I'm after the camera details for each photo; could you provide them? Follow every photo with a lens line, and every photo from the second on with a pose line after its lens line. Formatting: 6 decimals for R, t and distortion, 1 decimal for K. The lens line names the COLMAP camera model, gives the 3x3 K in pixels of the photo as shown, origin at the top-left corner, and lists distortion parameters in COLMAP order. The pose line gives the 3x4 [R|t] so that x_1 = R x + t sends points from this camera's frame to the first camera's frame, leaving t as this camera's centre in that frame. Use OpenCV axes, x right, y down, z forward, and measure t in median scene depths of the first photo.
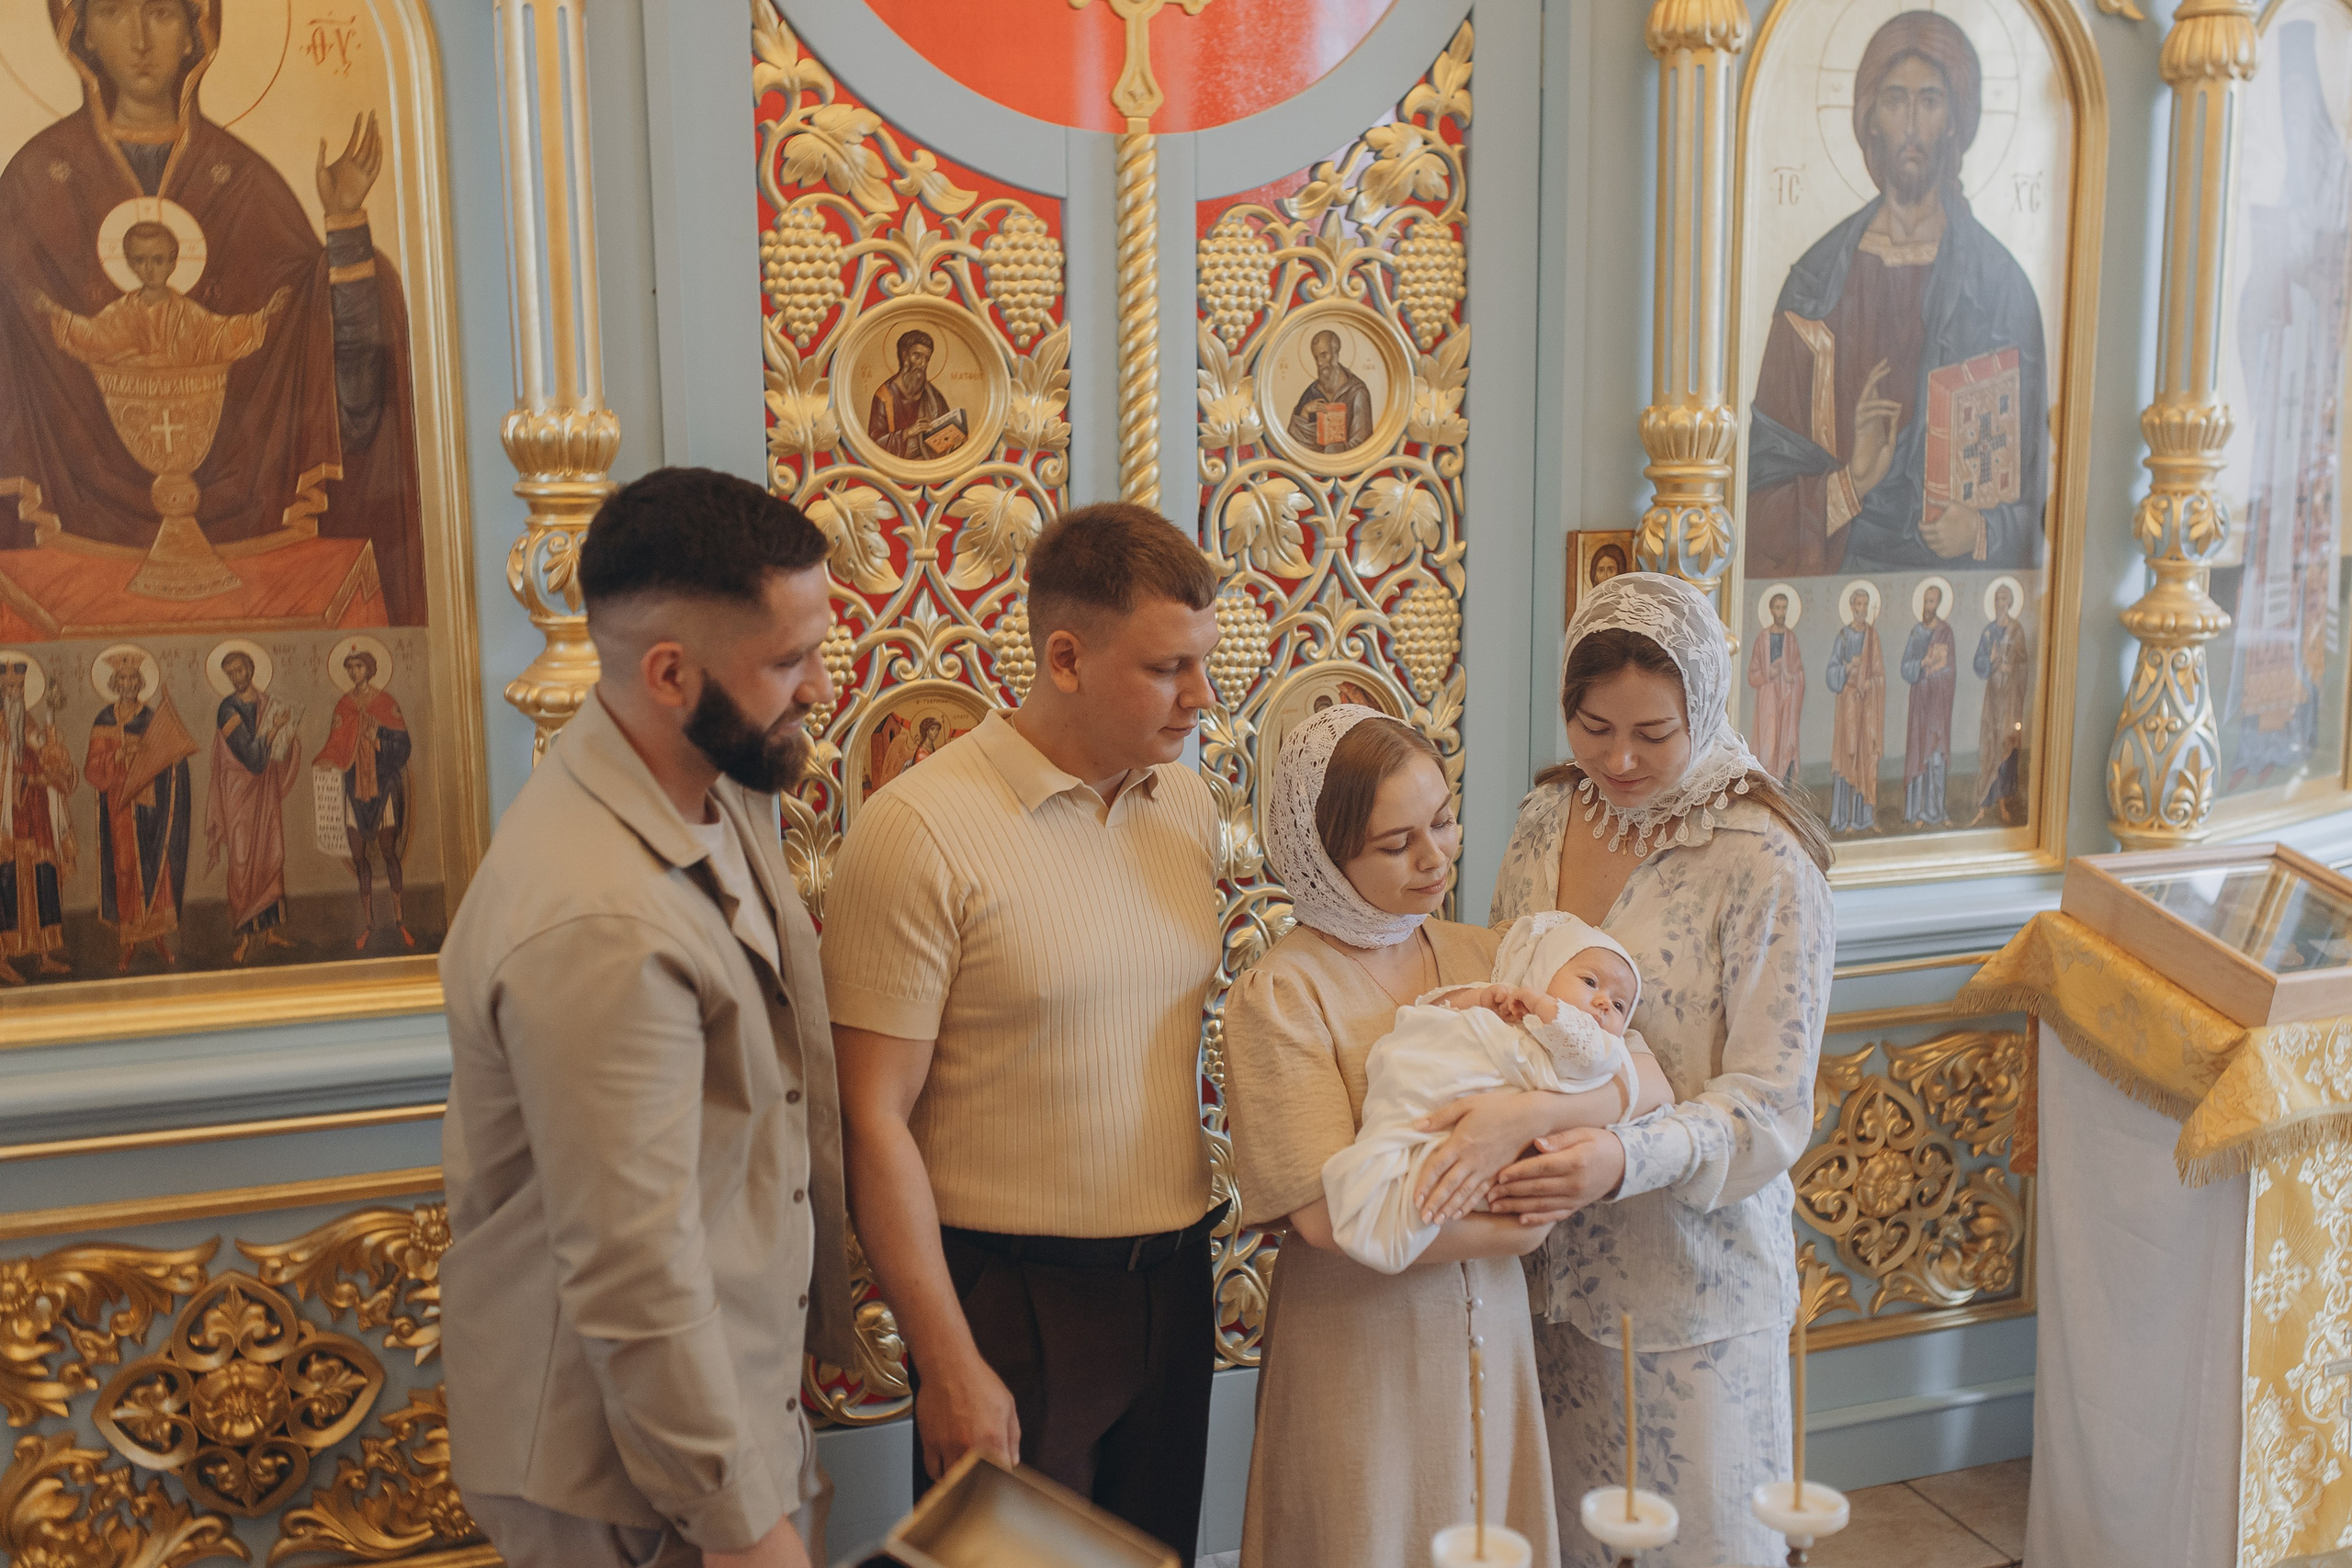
lens RADIAL K [[2361.1, 0, 1244.3], [0, 2361.1, 816.4], [0, 0, 1]] dist [0.000301, 0.006393]
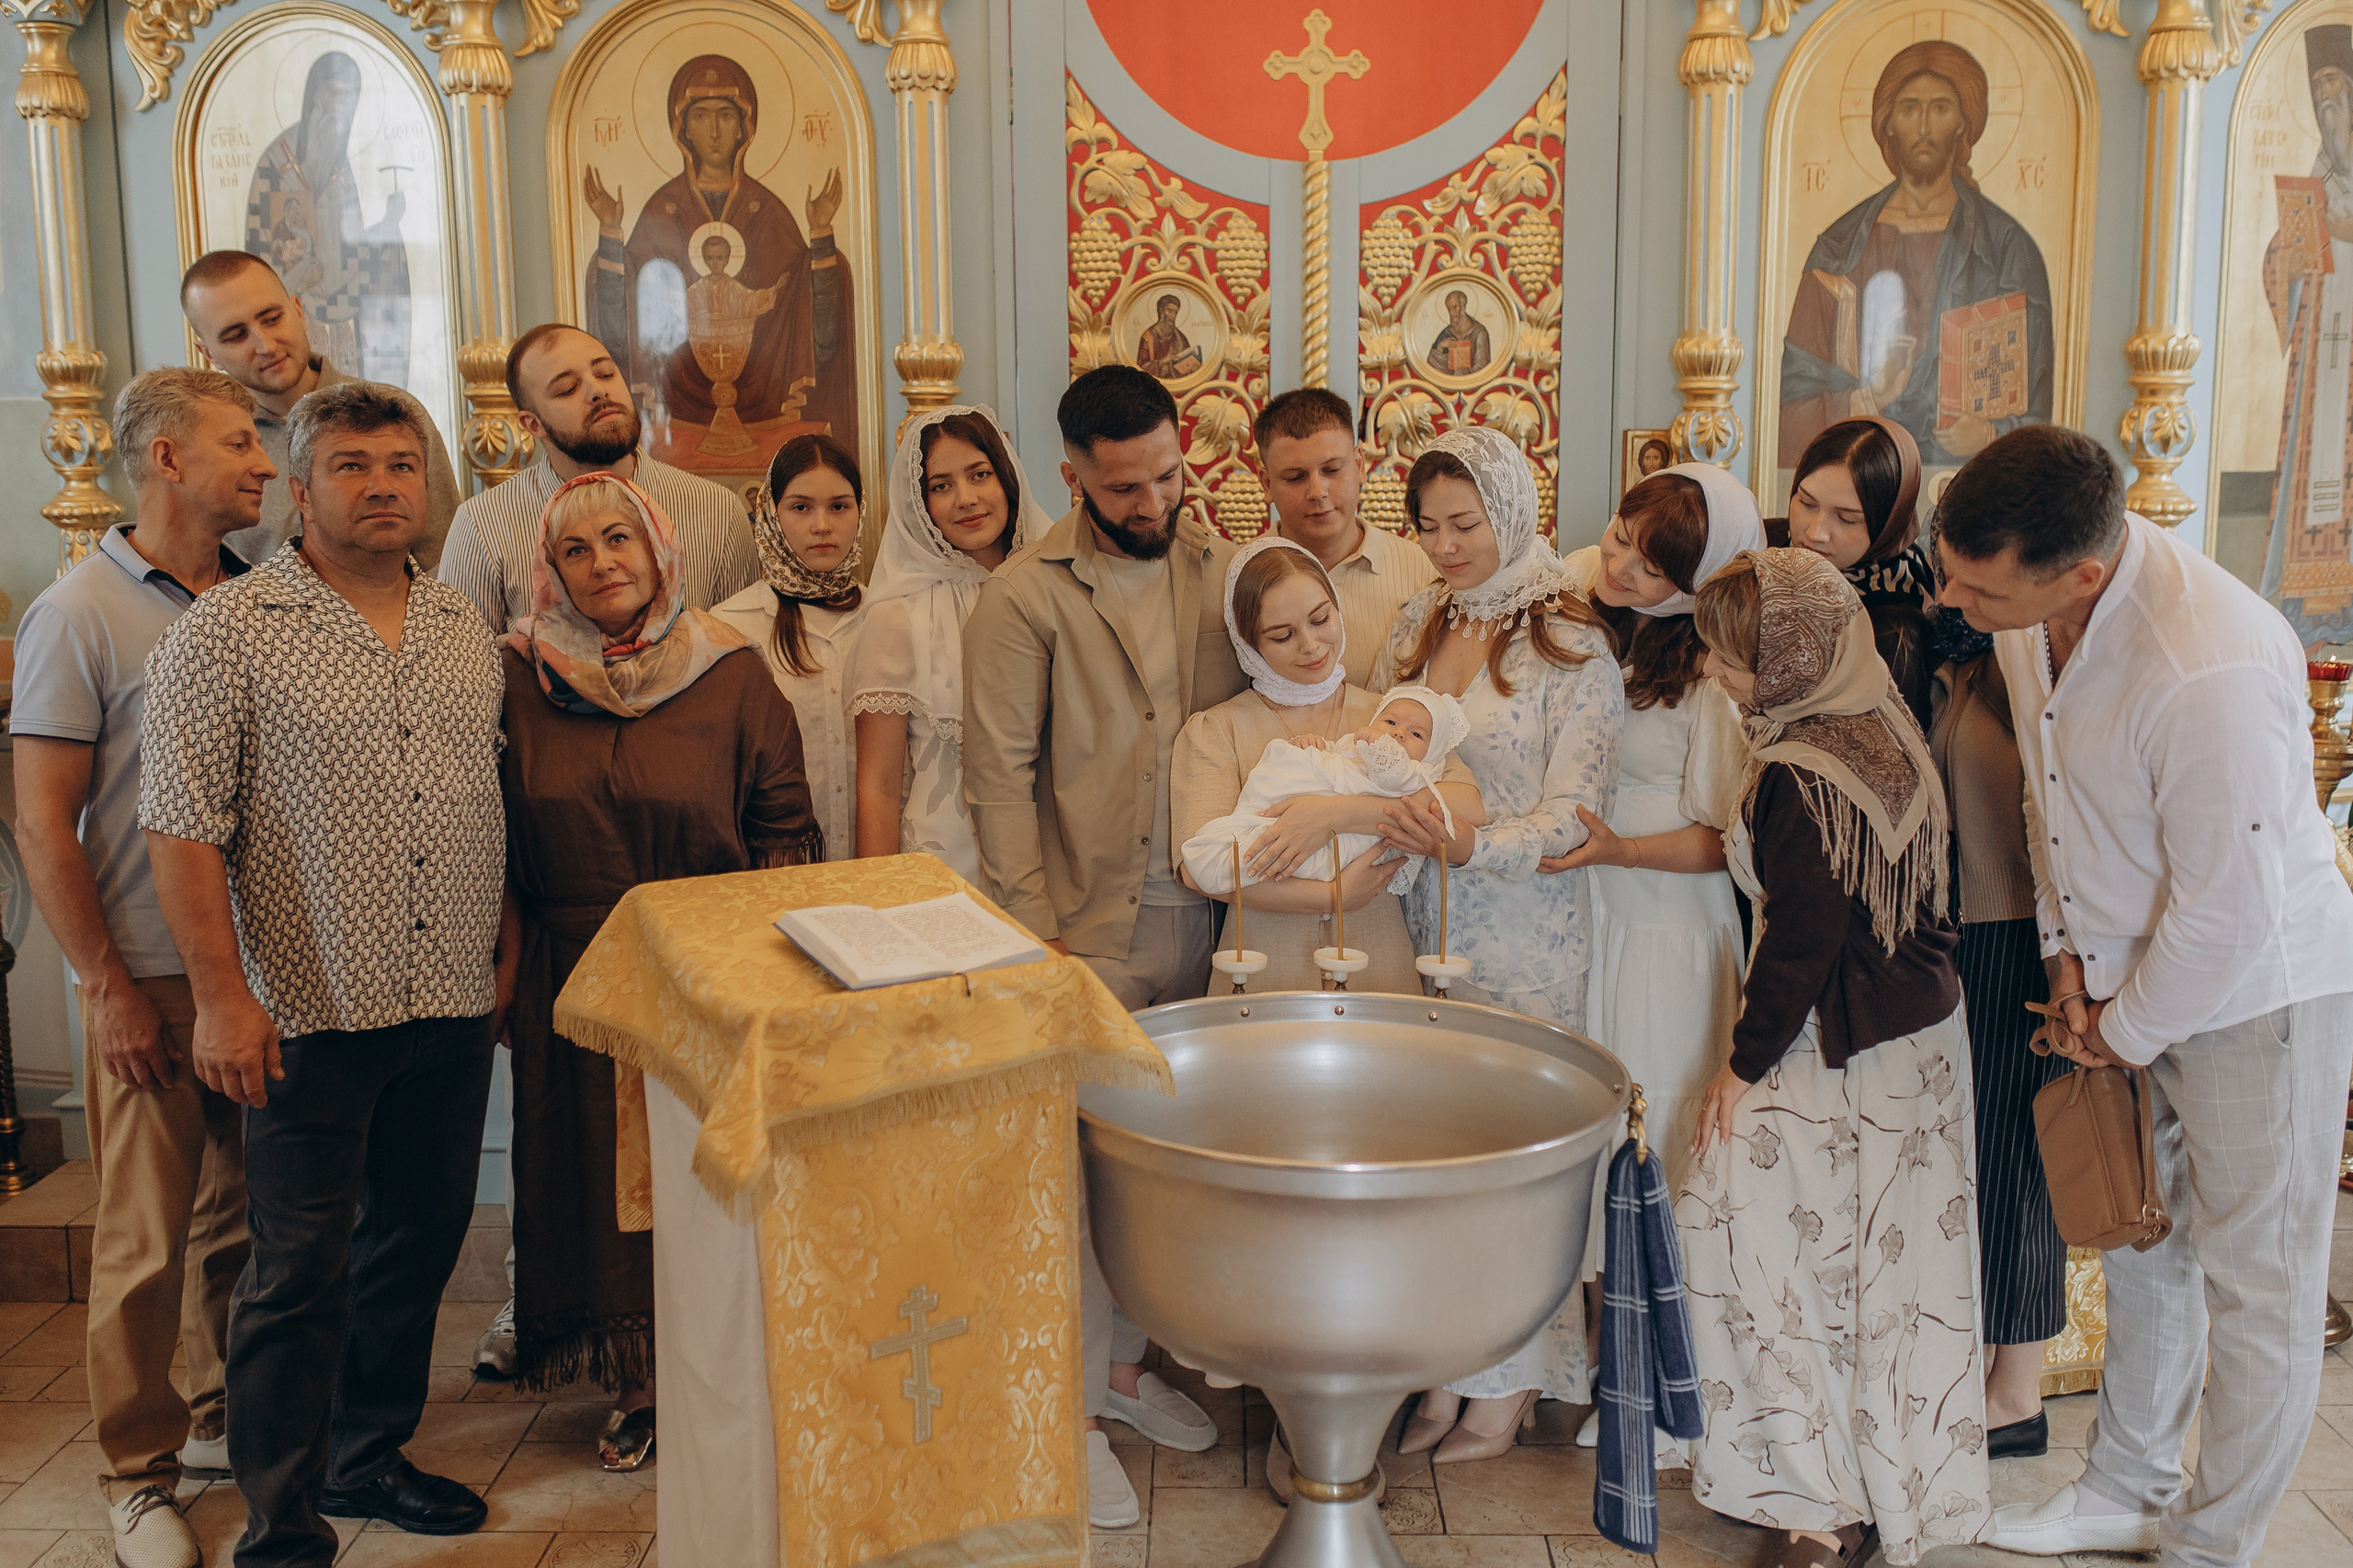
lens RADIAL K [[2369.5, 0, 1176.5], [0, 2369.5, 784.0], [0, 0, 1]] dist [0.092489, -0.198797]
pose [[0.931877, 0.055366, -0.358526, 0.429920], [-0.061413, 0.998097, -0.005491, 0.119400], [0.357539, 0.027135, 0.933504, -0.433088]]
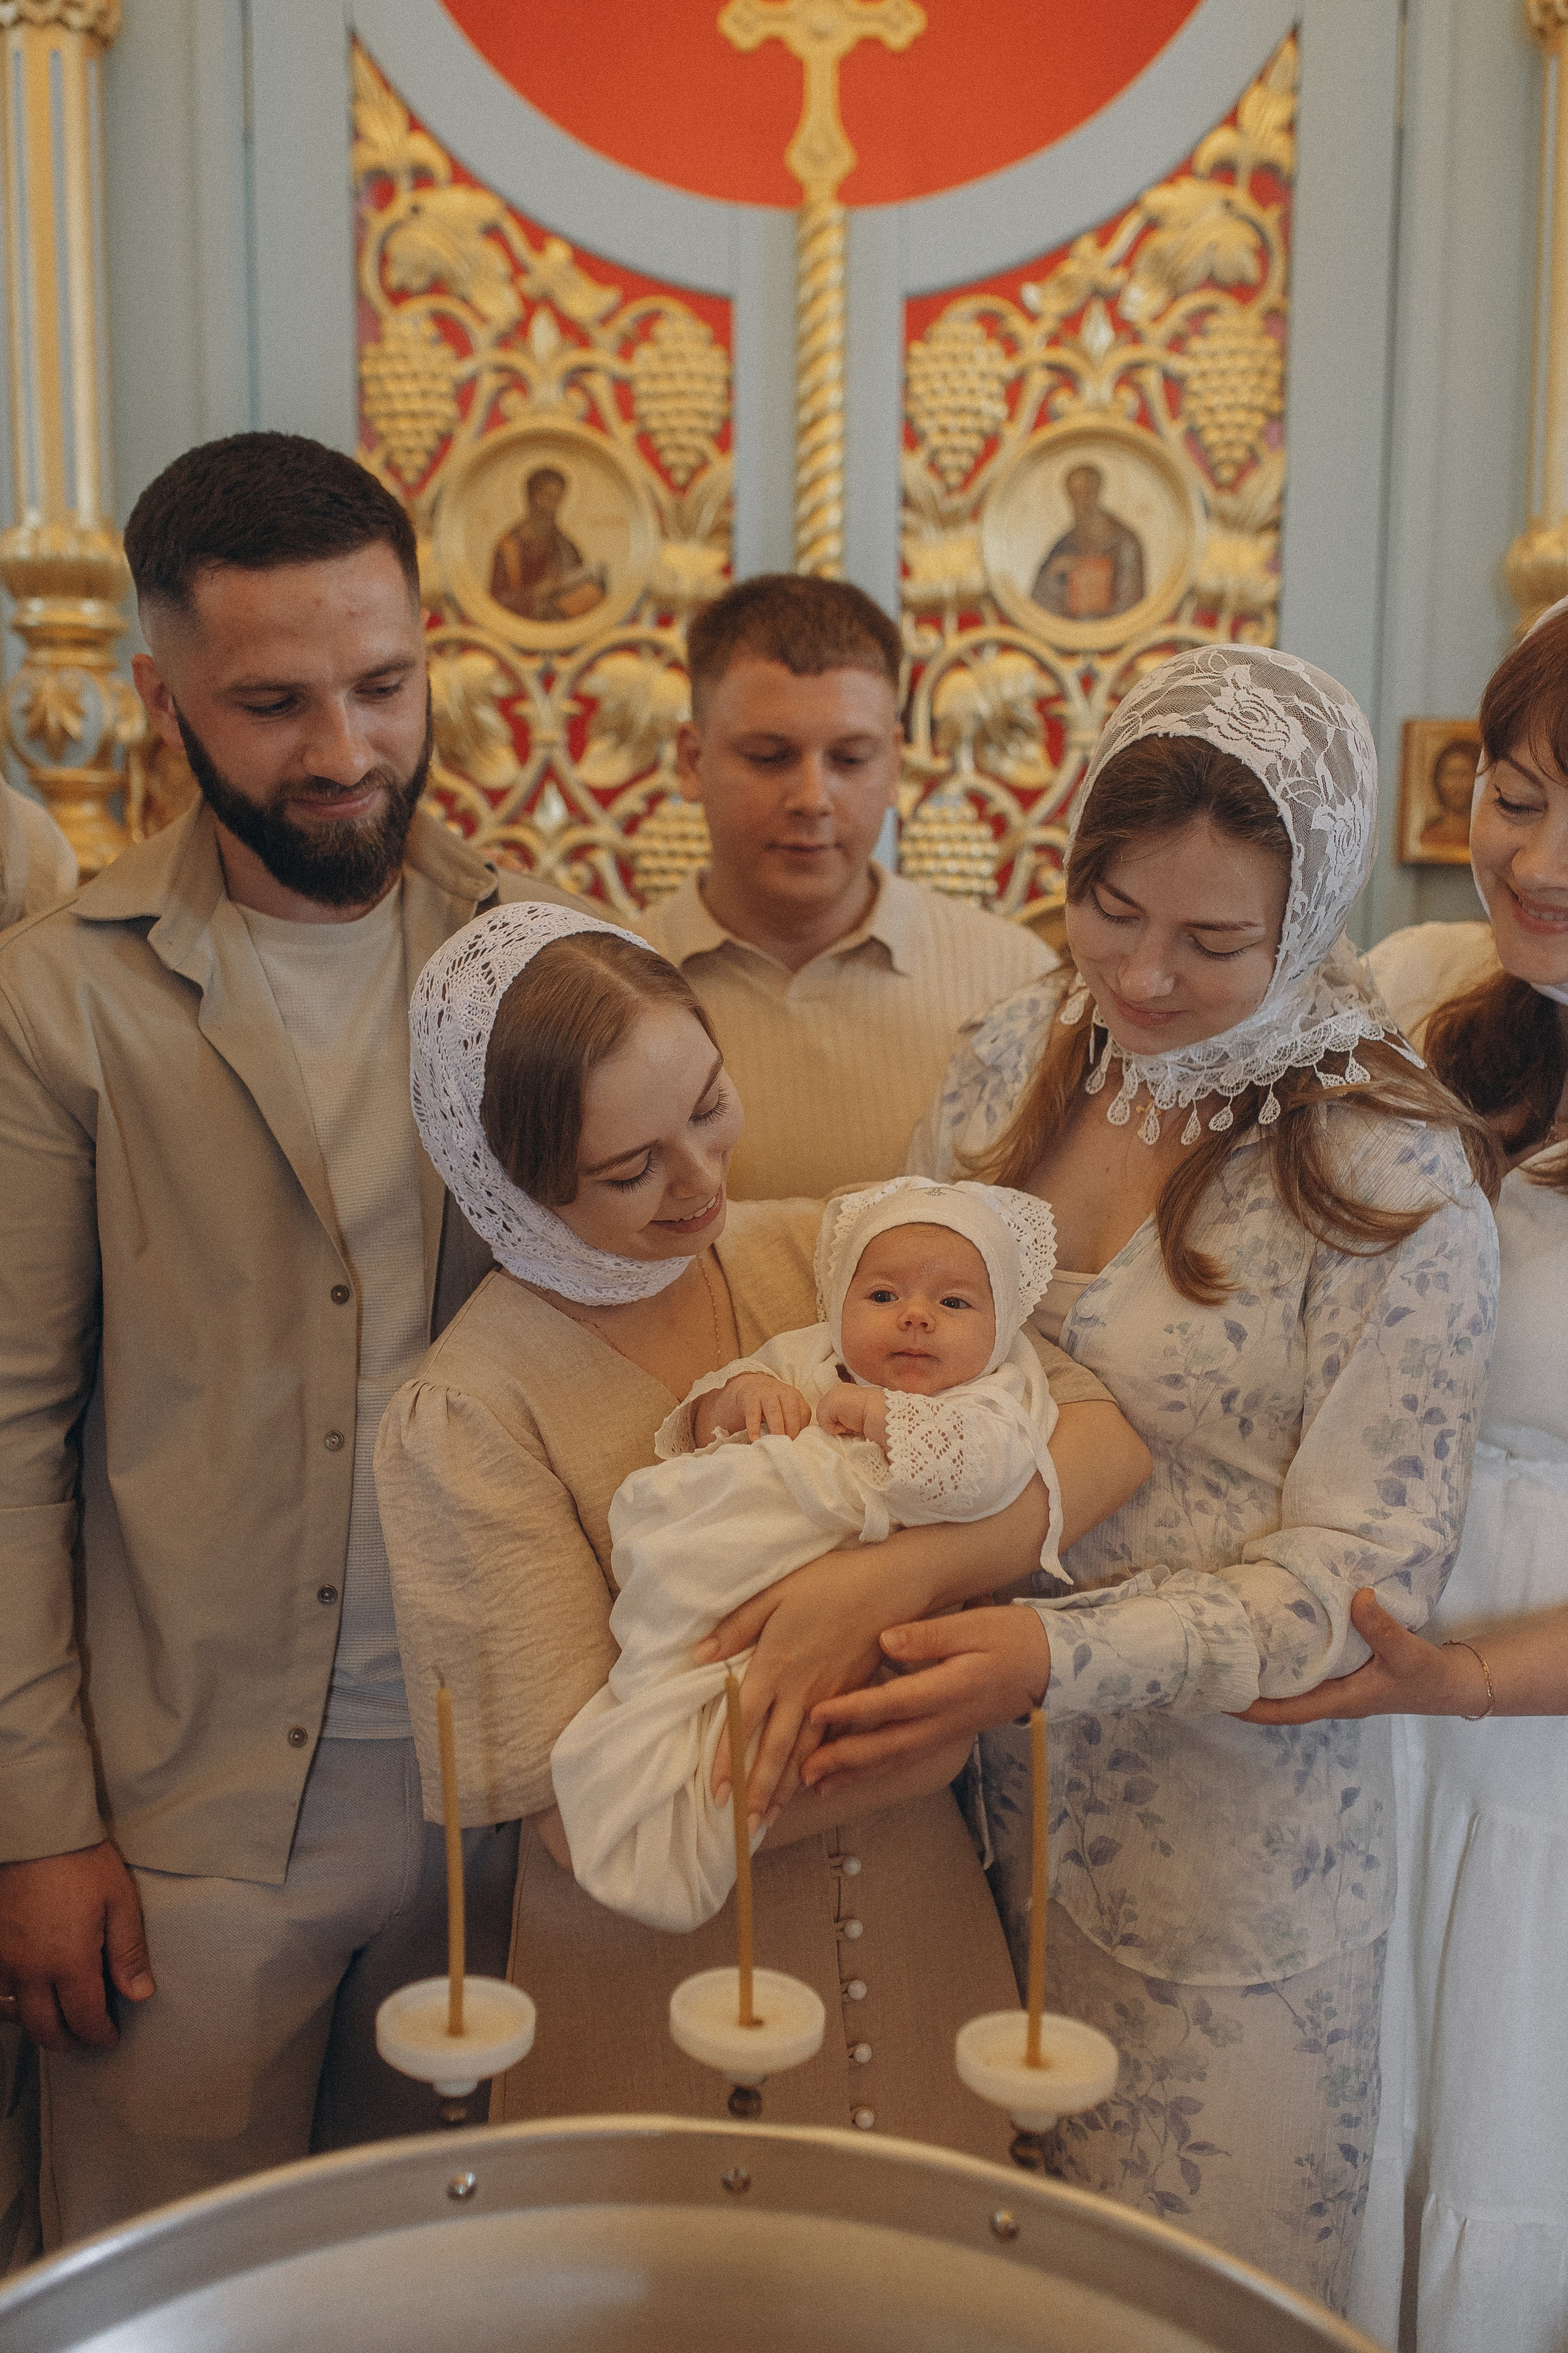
lens RADIAL K [[2369.3, 0, 772.5], [0, 2369.3, 1189.8], [0, 0, 1]] dist [0.092489, -0.198797]
pose [[0.925005, 0.056475, -0.375735, 0.255696], [-0.075764, 0.996448, -0.036748, 0.070261], [0.372326, 0.062459, 0.925998, 0.262047]]
